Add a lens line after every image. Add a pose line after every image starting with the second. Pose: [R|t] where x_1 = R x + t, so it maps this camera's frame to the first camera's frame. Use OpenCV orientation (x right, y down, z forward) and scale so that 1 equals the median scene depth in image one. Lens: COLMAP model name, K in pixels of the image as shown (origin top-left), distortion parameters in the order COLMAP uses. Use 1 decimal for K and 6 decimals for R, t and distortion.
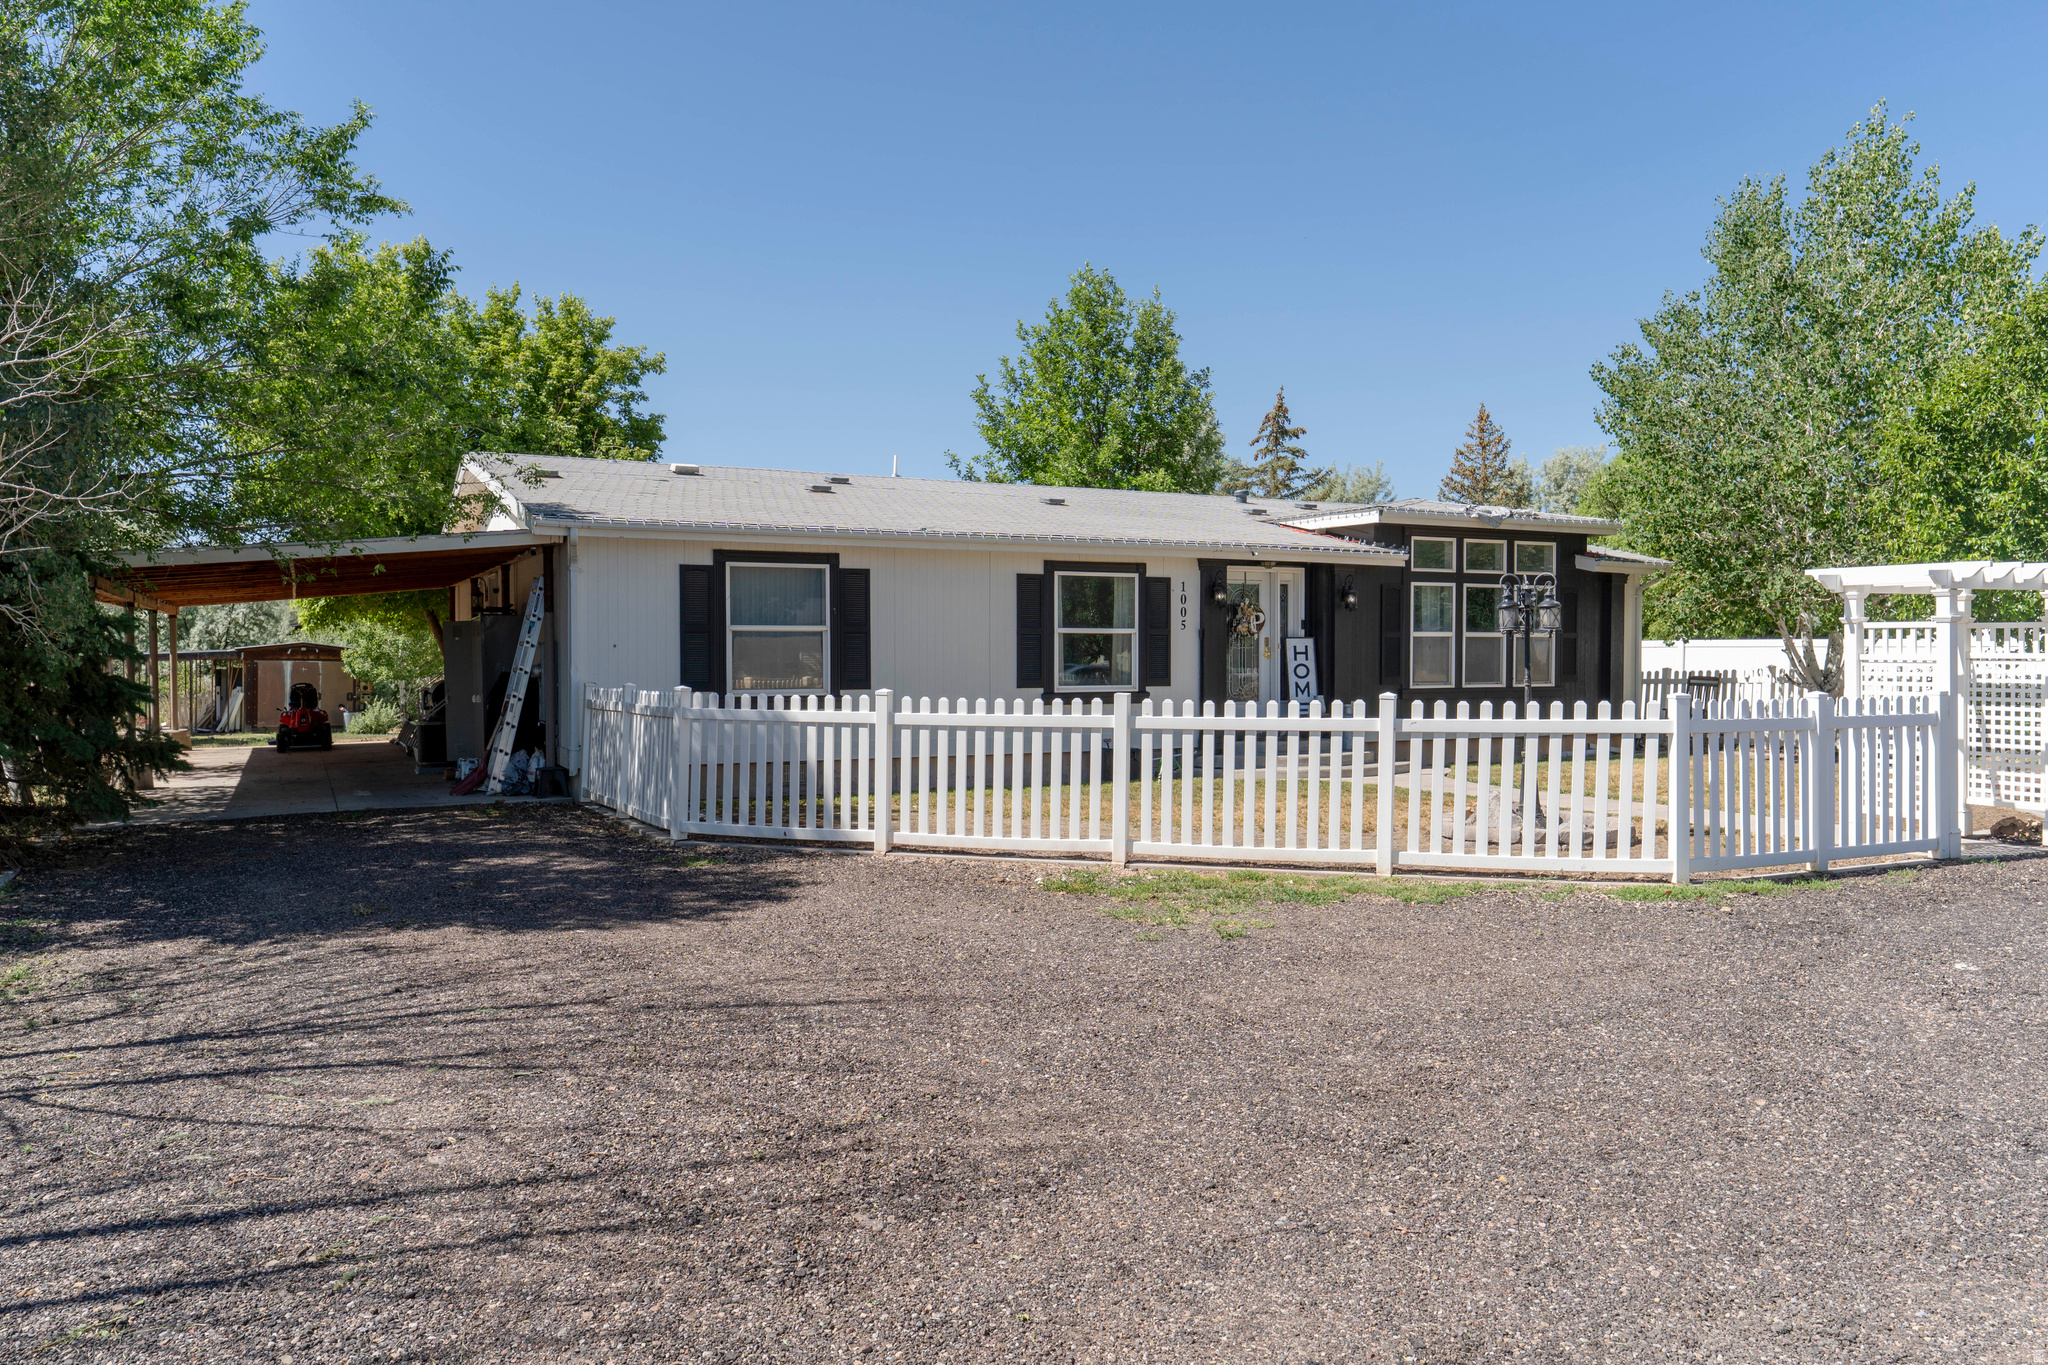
lens RADIAL K [[1482.0, 0, 1020.2], [0, 1482.0, 672.6], [0, 0, 1]] dist [-0.005232, 0.001088]
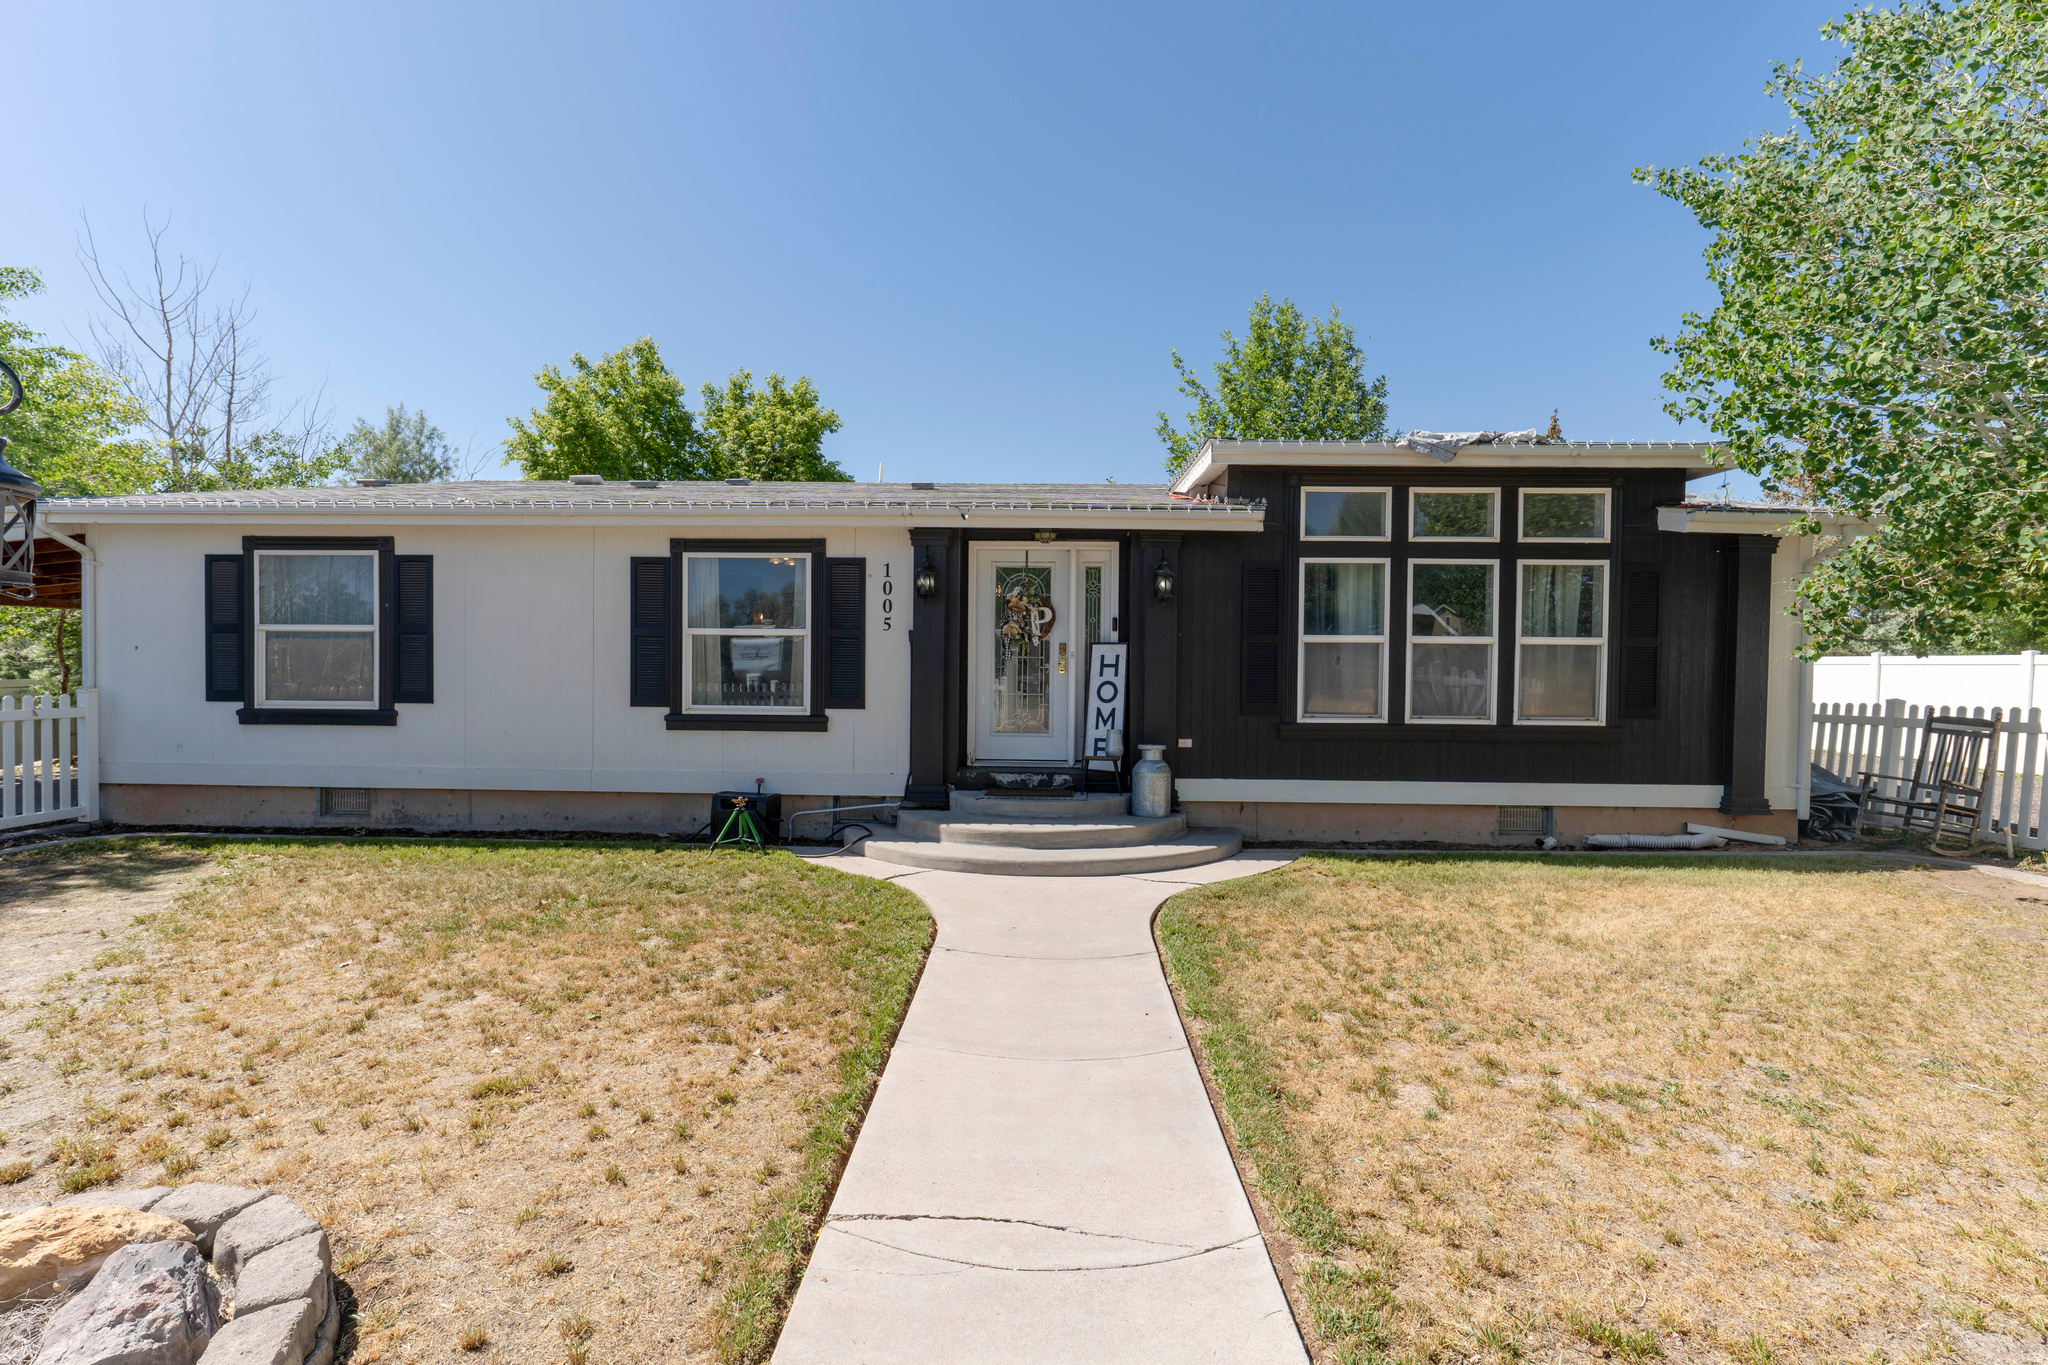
lens RADIAL K [[912.1, 0, 1020.9], [0, 912.1, 681.4], [0, 0, 1]] dist [-0.005687, 0.000701]
pose [[0.880645, 0.019673, -0.473369, 0.354273], [-0.016141, 0.999803, 0.011523, -0.010224], [0.473502, -0.002506, 0.880789, 0.607866]]
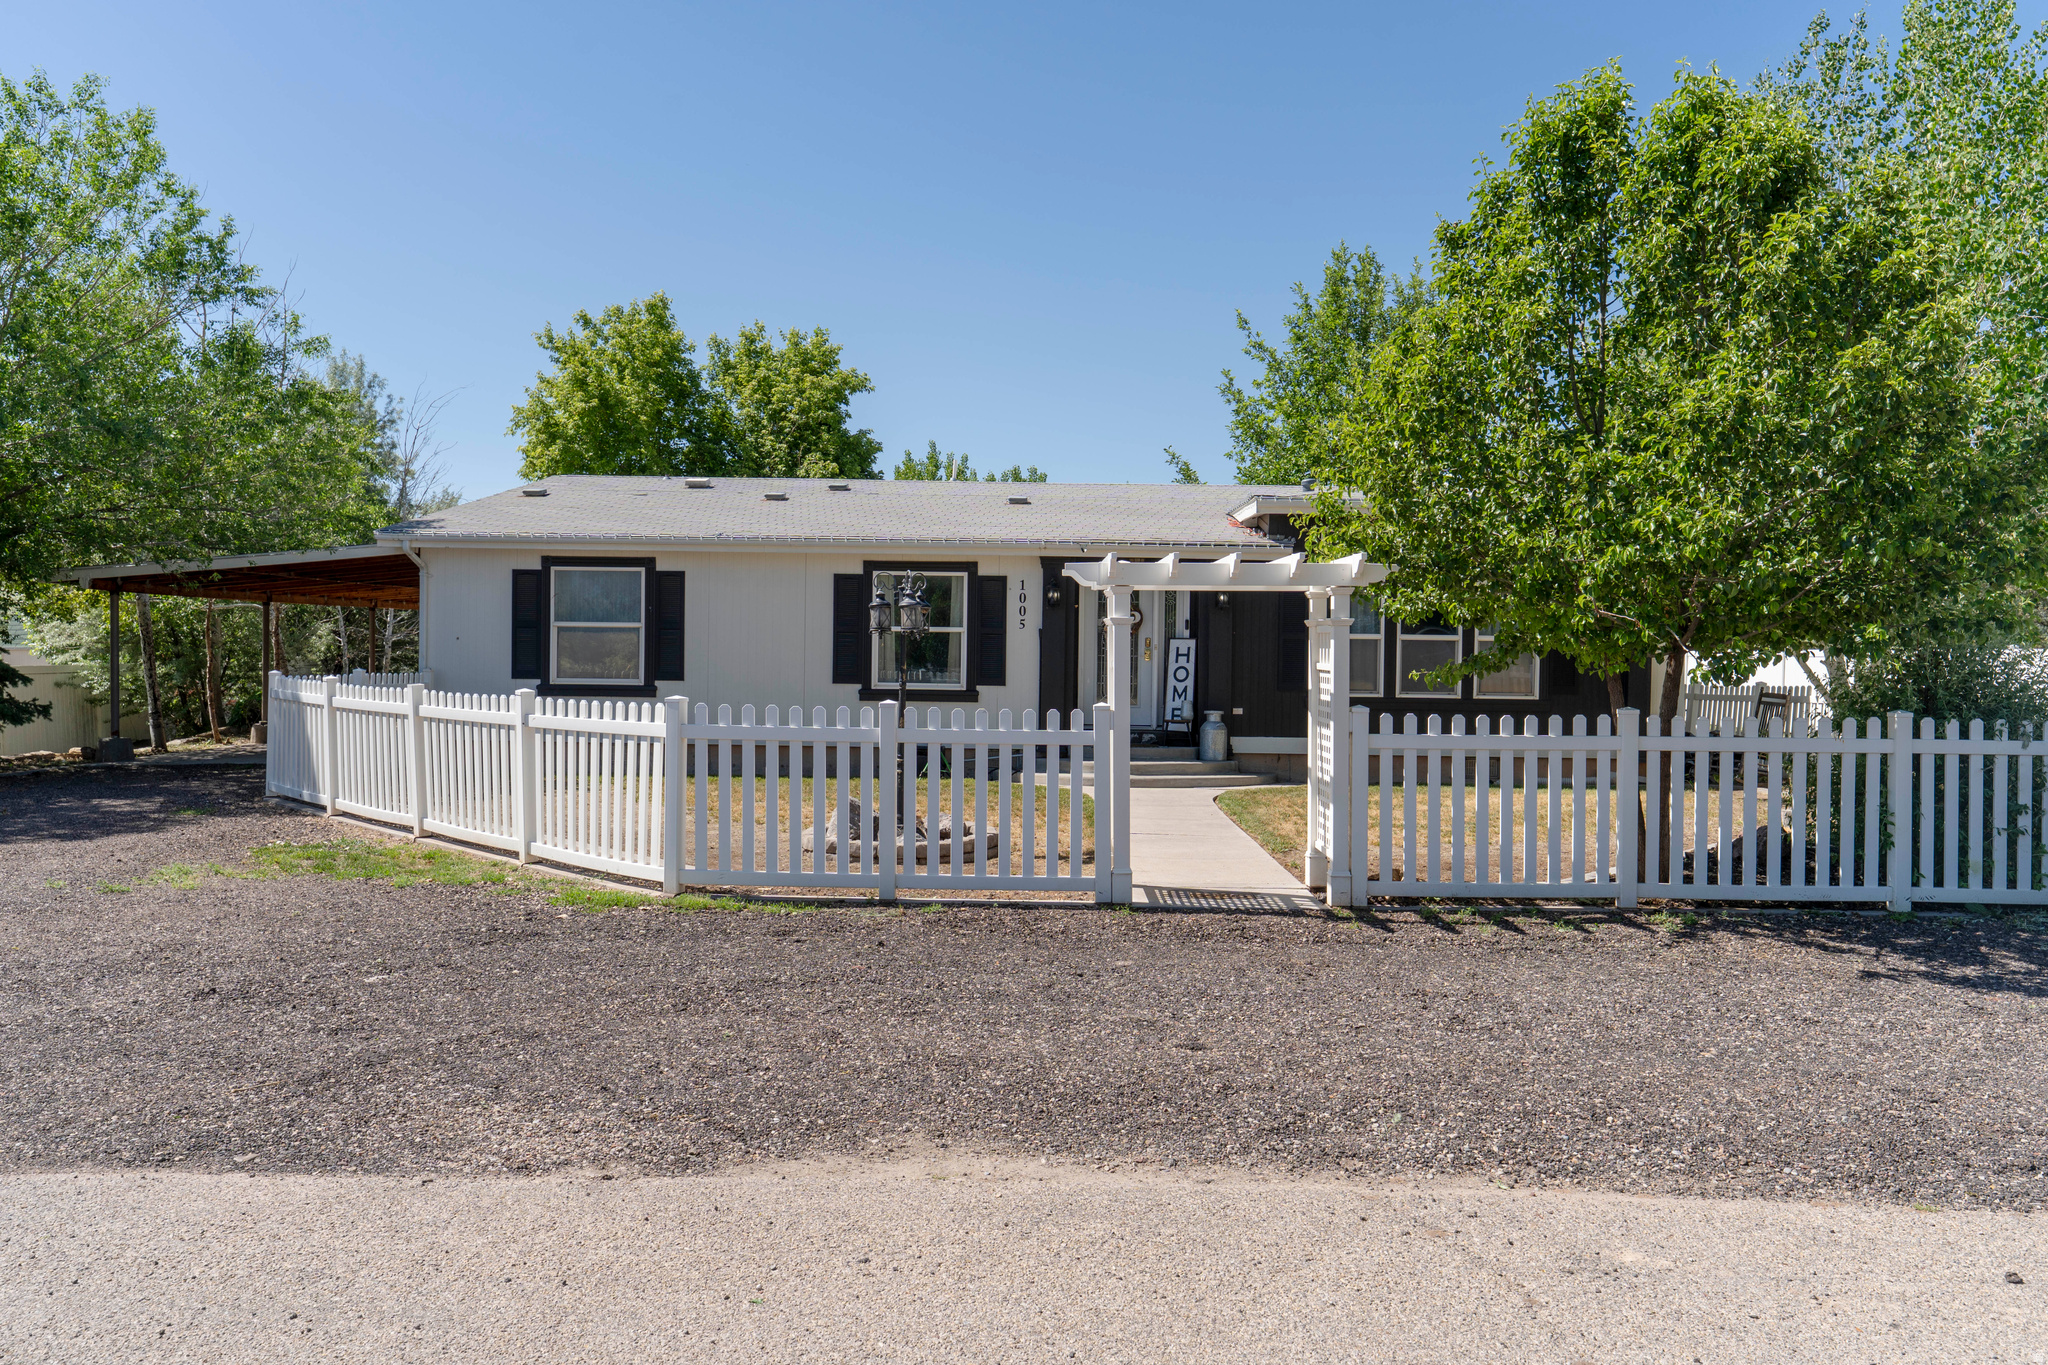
lens RADIAL K [[1482.0, 0, 1021.4], [0, 1482.0, 681.0], [0, 0, 1]] dist [-0.005232, 0.001088]
pose [[0.887391, 0.022883, -0.460448, 0.530905], [-0.020286, 0.999738, 0.010590, -0.004734], [0.460570, -0.000057, 0.887623, 0.121929]]
